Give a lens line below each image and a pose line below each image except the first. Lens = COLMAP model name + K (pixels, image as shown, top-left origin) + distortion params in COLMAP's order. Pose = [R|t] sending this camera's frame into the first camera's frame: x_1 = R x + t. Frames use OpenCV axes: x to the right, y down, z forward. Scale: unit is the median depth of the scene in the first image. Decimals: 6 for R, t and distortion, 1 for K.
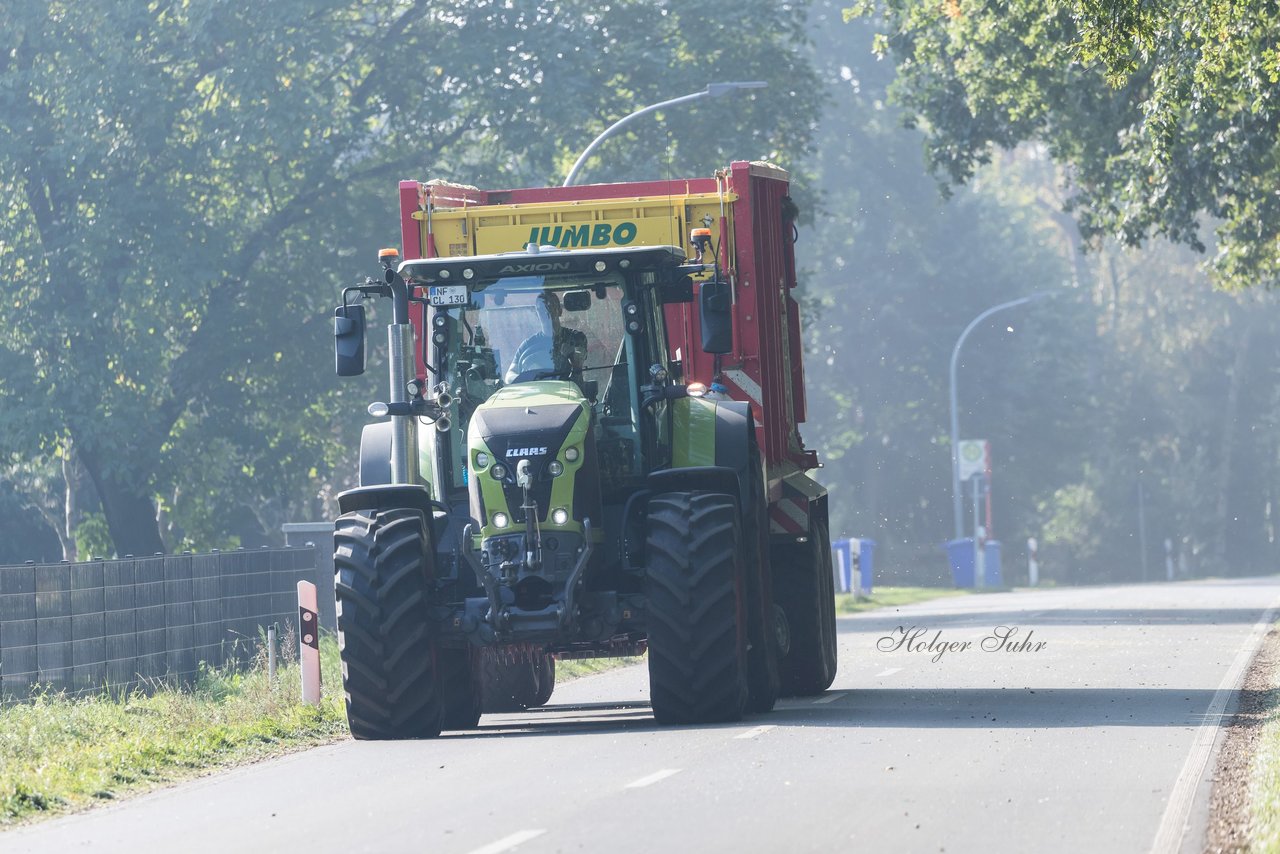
lens RADIAL K [[7564.7, 0, 640.0], [0, 7564.7, 427.0], [0, 0, 1]] dist [-0.430593, 283.407965]
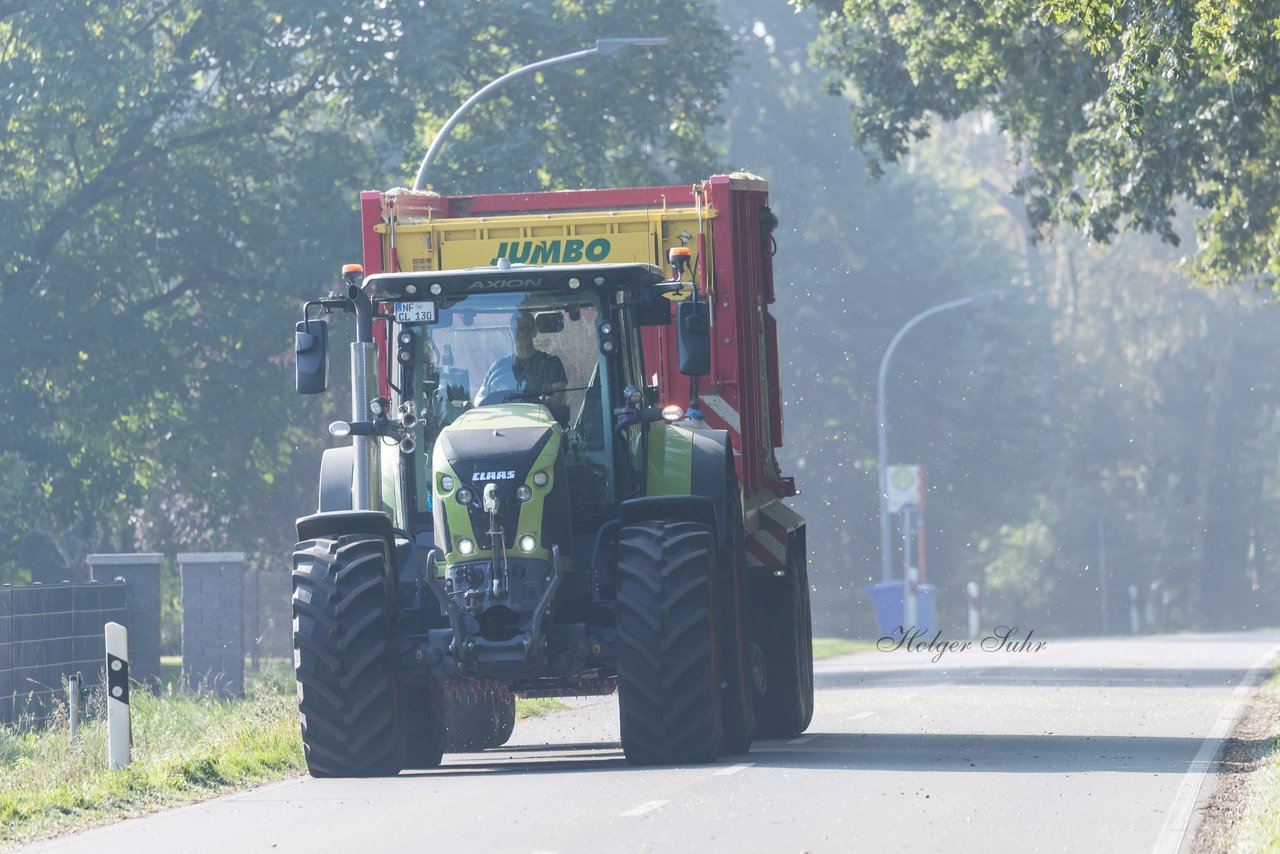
lens RADIAL K [[7654.7, 0, 640.0], [0, 7654.7, 427.0], [0, 0, 1]] dist [3.312749, -154.503578]
pose [[0.999923, 0.012319, 0.001145, 0.013184], [-0.012315, 0.999919, -0.003348, 0.000691], [-0.001186, 0.003333, 0.999994, 0.137872]]
